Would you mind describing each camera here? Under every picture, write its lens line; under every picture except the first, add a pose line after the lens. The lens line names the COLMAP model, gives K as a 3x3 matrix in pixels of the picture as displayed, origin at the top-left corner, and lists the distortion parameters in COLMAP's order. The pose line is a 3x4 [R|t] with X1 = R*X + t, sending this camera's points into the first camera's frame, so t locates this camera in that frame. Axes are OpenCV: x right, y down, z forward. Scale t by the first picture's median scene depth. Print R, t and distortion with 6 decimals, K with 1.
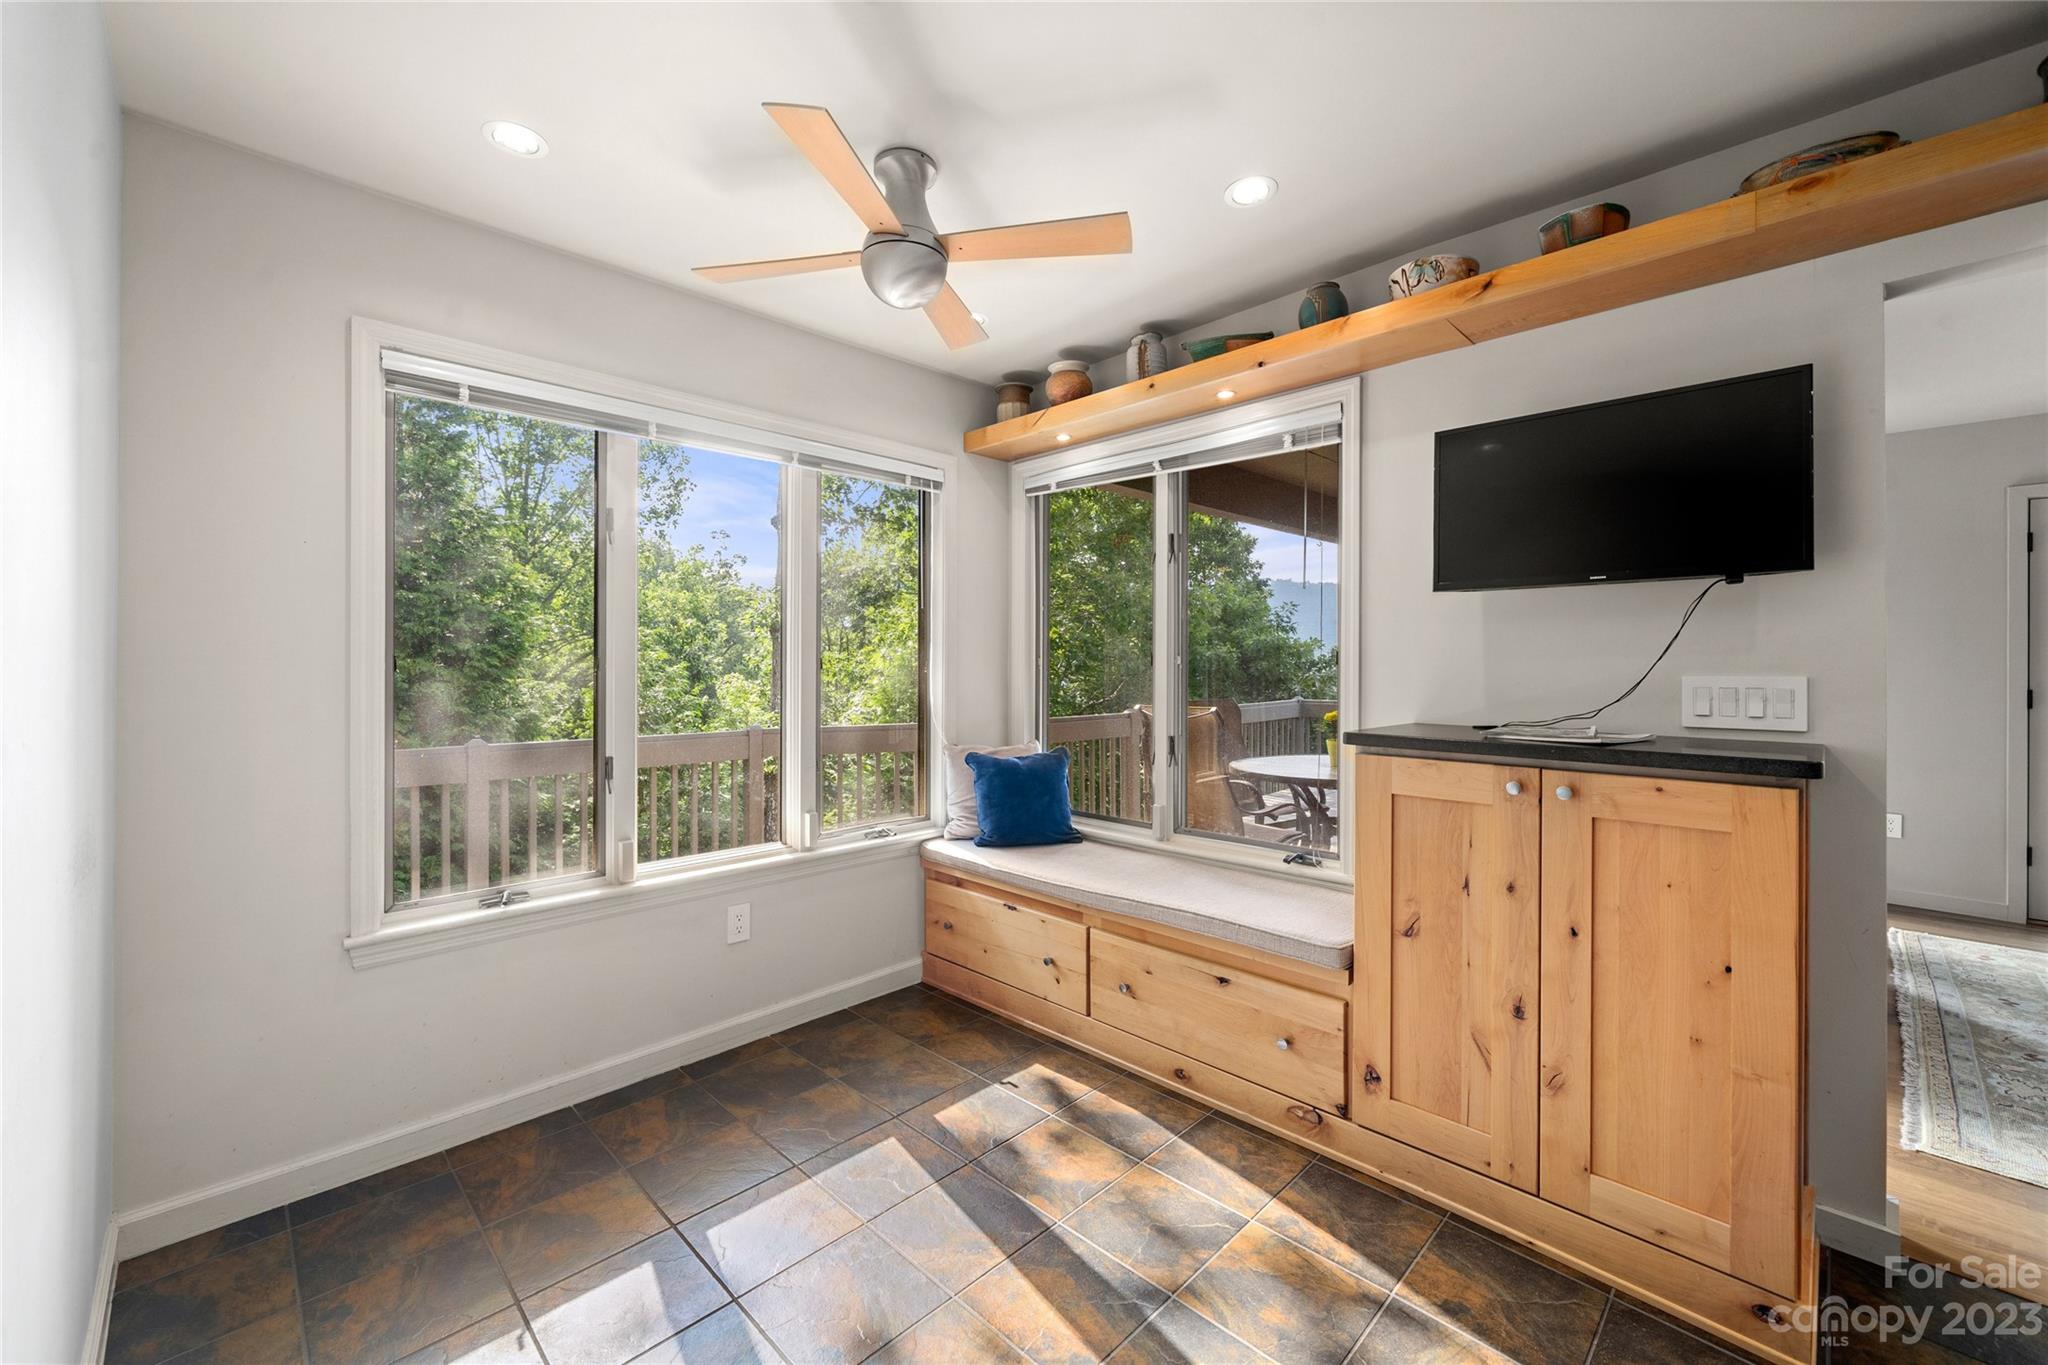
lens RADIAL K [[831.4, 0, 1023.1], [0, 831.4, 665.9], [0, 0, 1]] dist [-0.003825, -0.000016]
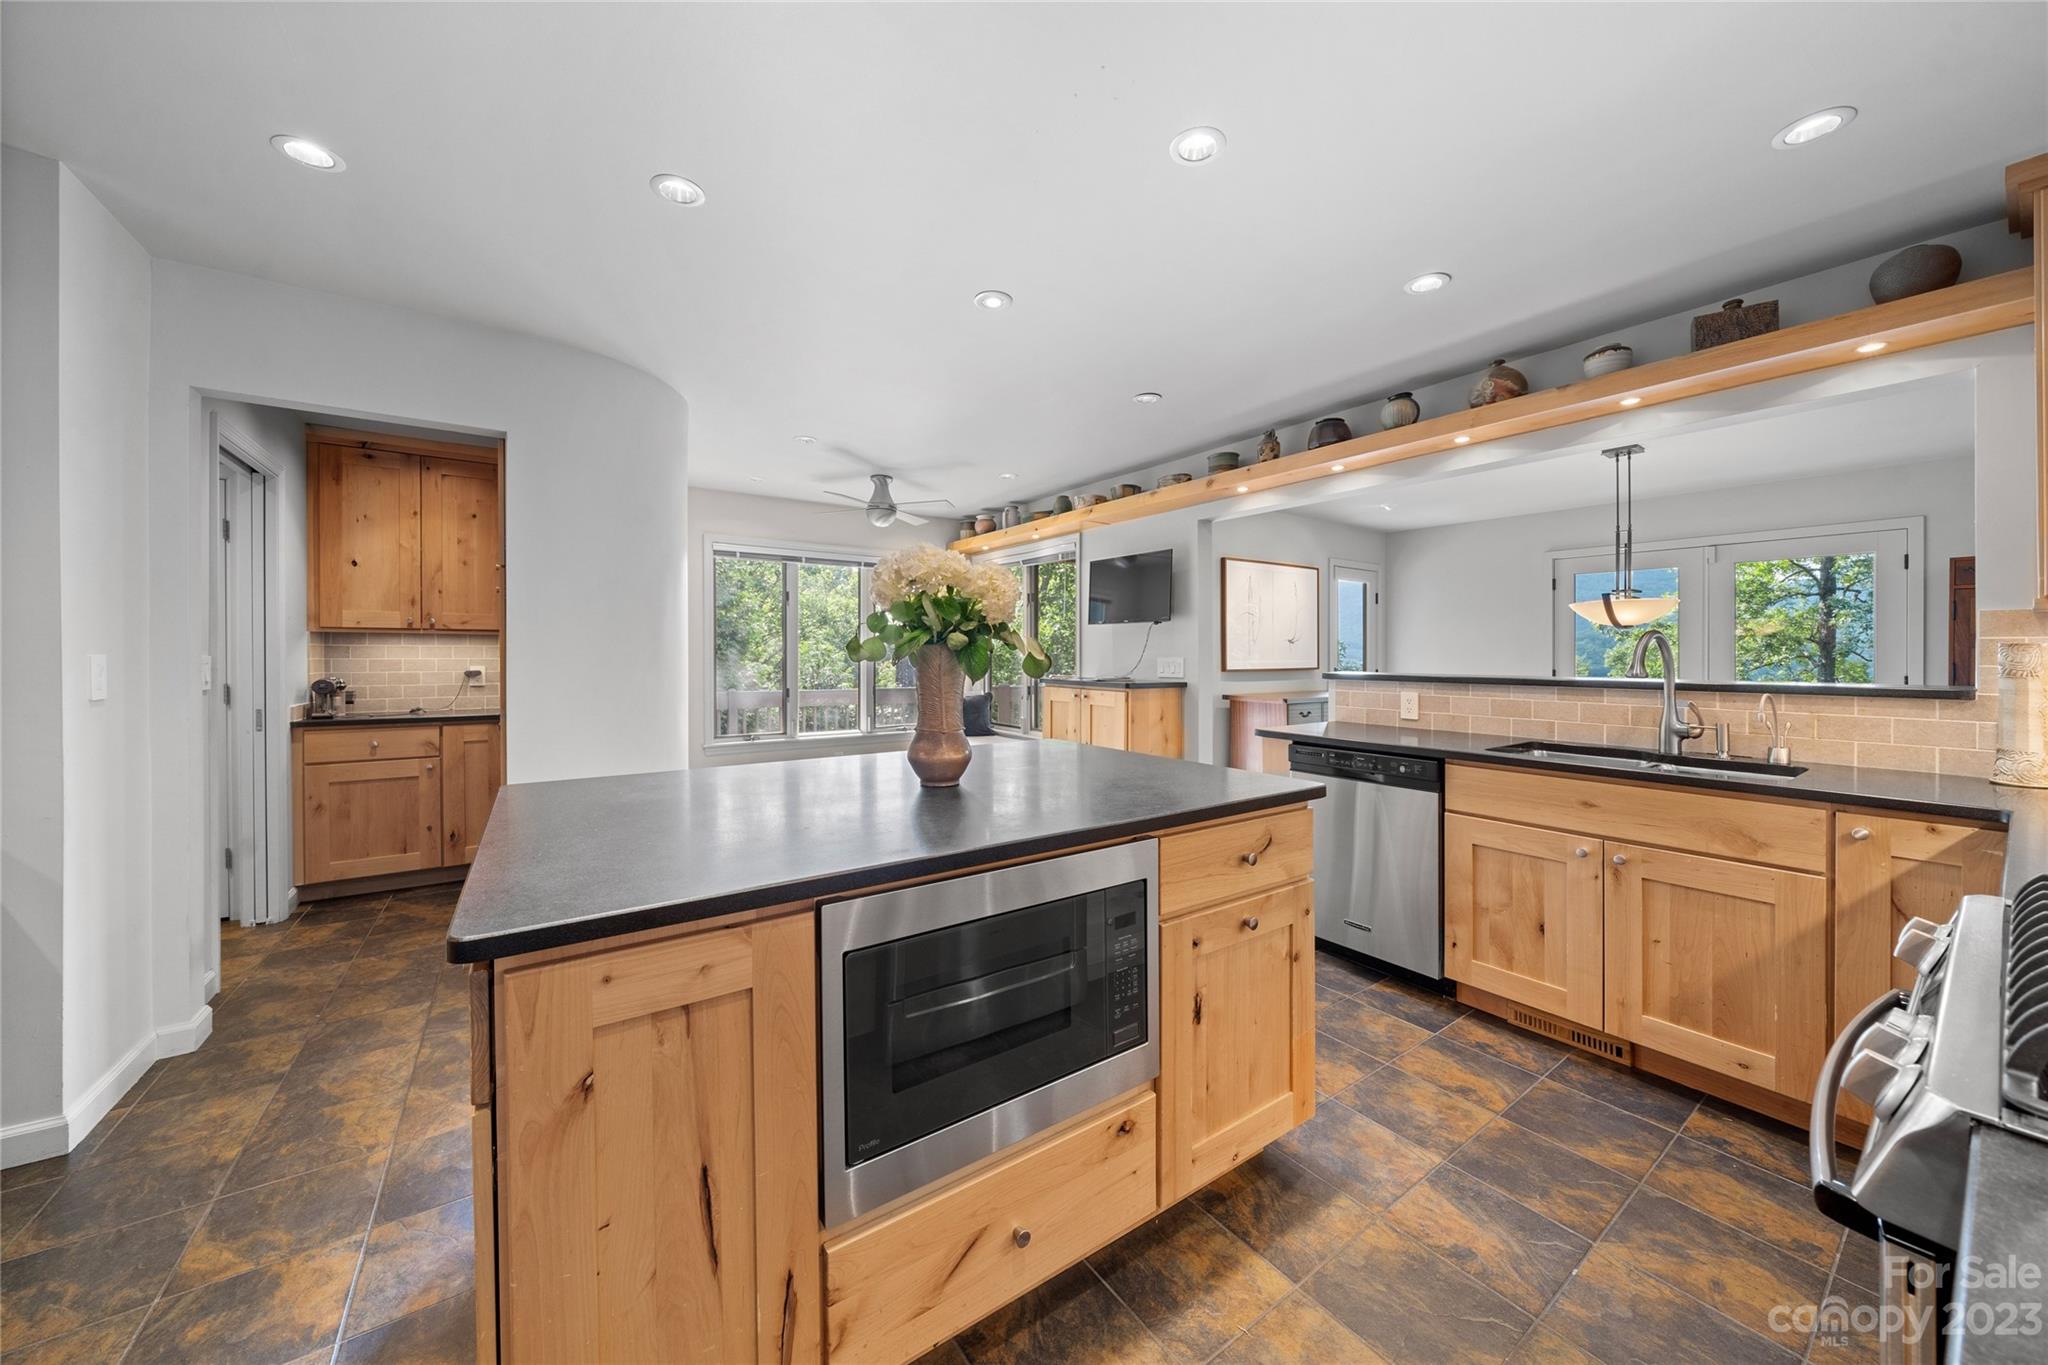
lens RADIAL K [[700.8, 0, 1012.8], [0, 700.8, 662.5], [0, 0, 1]] dist [-0.005652, 0.000043]
pose [[0.985121, 0.005472, -0.171773, 0.487303], [-0.003634, 0.999933, 0.011013, 0.002833], [0.171822, -0.010225, 0.985075, -0.882076]]
